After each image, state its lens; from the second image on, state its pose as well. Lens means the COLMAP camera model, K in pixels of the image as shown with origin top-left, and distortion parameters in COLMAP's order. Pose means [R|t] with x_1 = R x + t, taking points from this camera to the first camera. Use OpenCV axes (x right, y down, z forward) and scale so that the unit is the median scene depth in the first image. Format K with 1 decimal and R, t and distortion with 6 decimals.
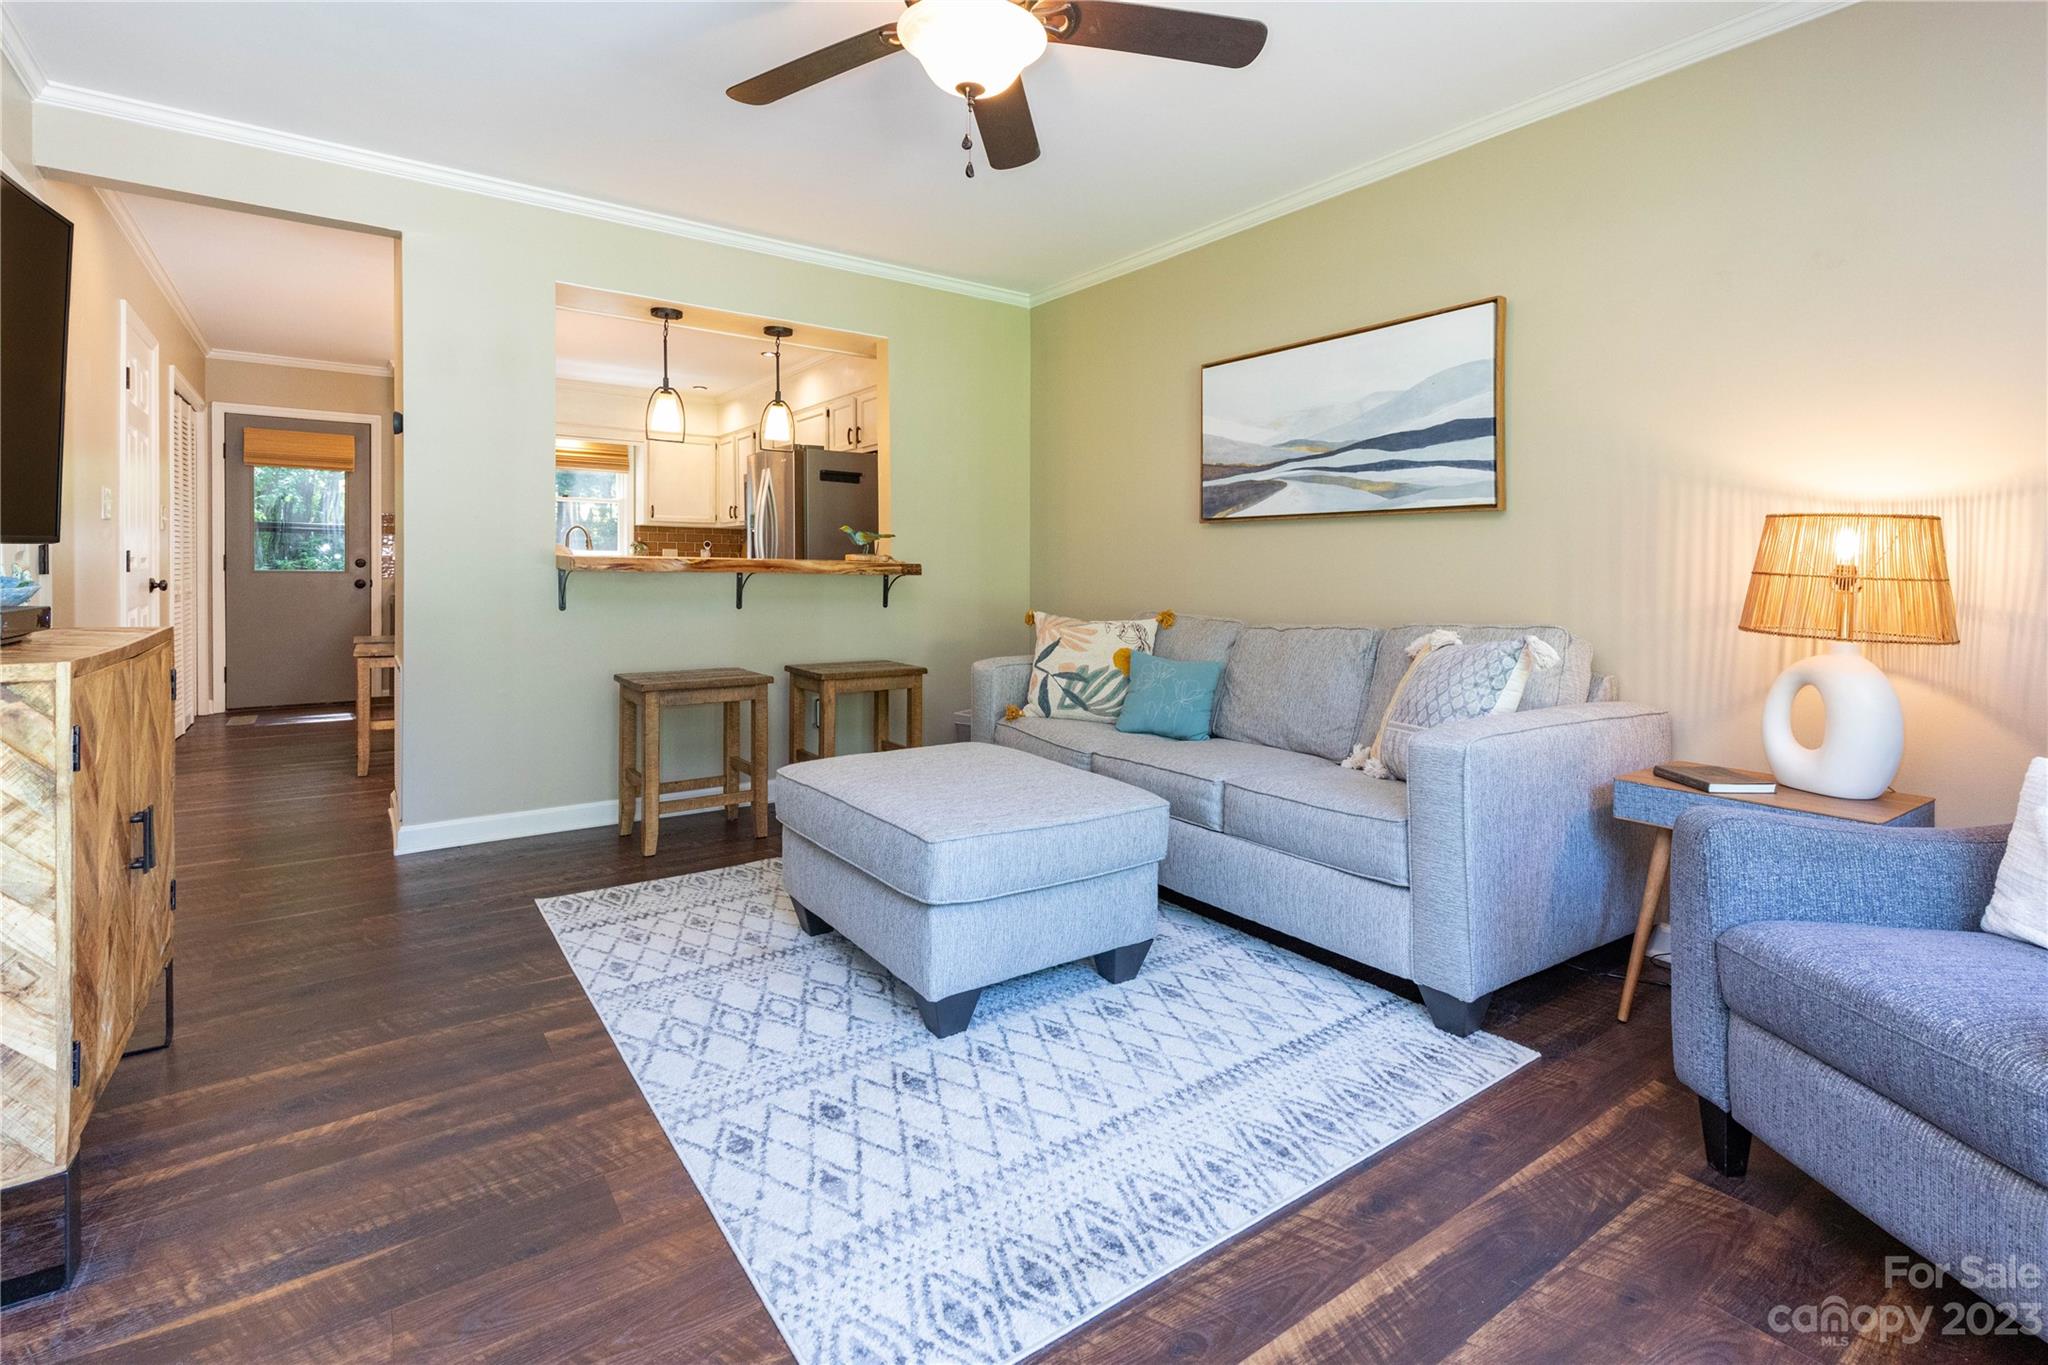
lens RADIAL K [[947.8, 0, 1028.2], [0, 947.8, 681.1], [0, 0, 1]] dist [0.000733, -0.000294]
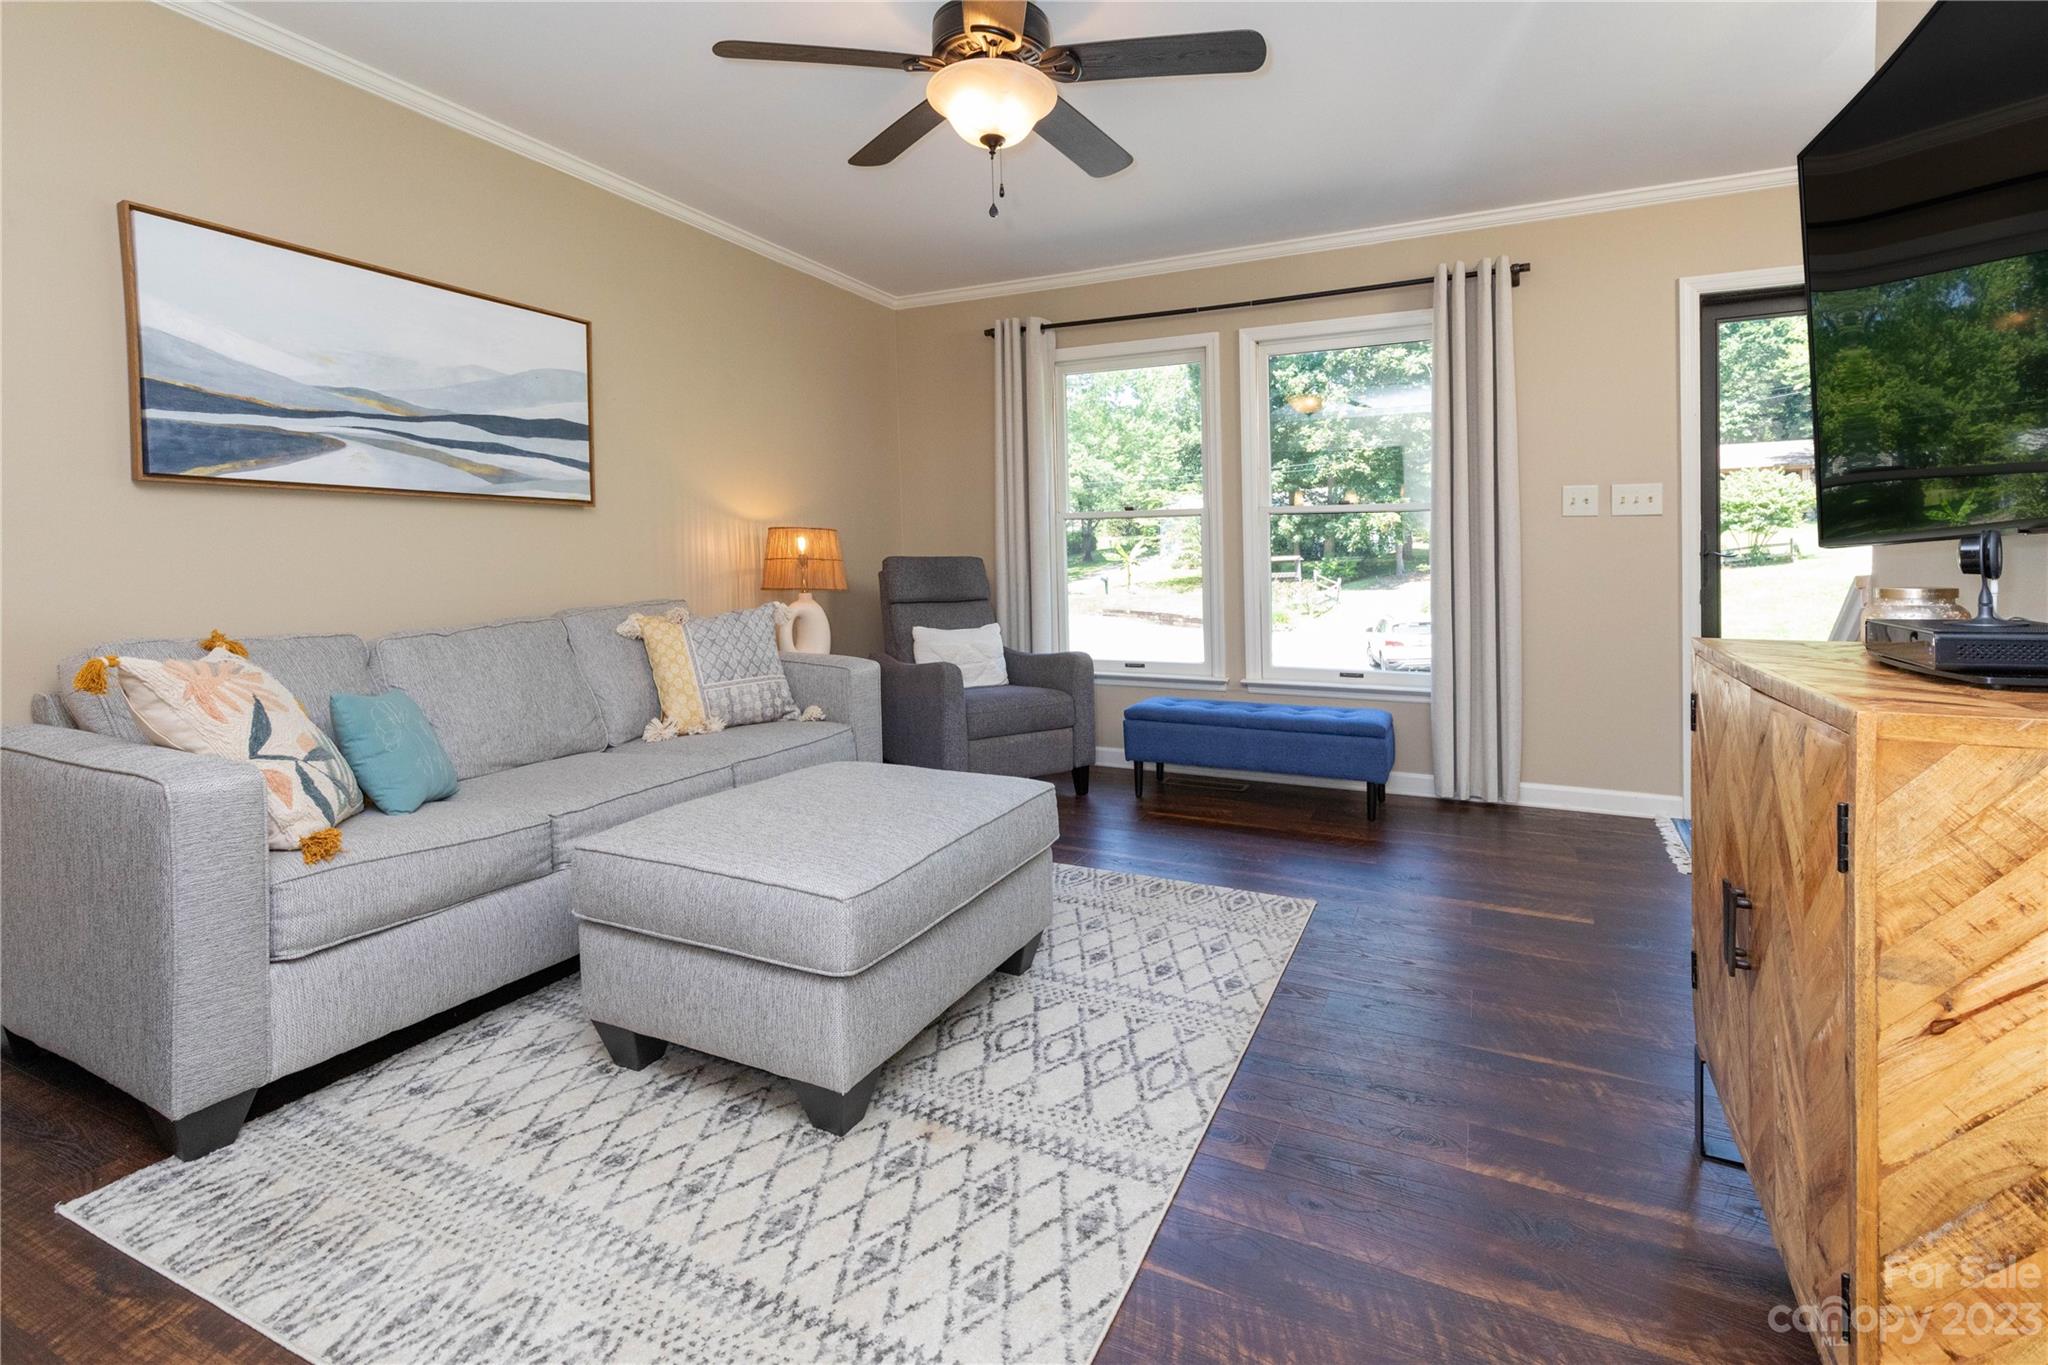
lens RADIAL K [[947.8, 0, 1027.7], [0, 947.8, 685.3], [0, 0, 1]] dist [0.000733, -0.000294]
pose [[-0.479679, -0.123891, 0.868654, -0.791609], [0.104389, 0.974893, 0.196688, -0.138946], [-0.871212, 0.185025, -0.454703, 1.100459]]
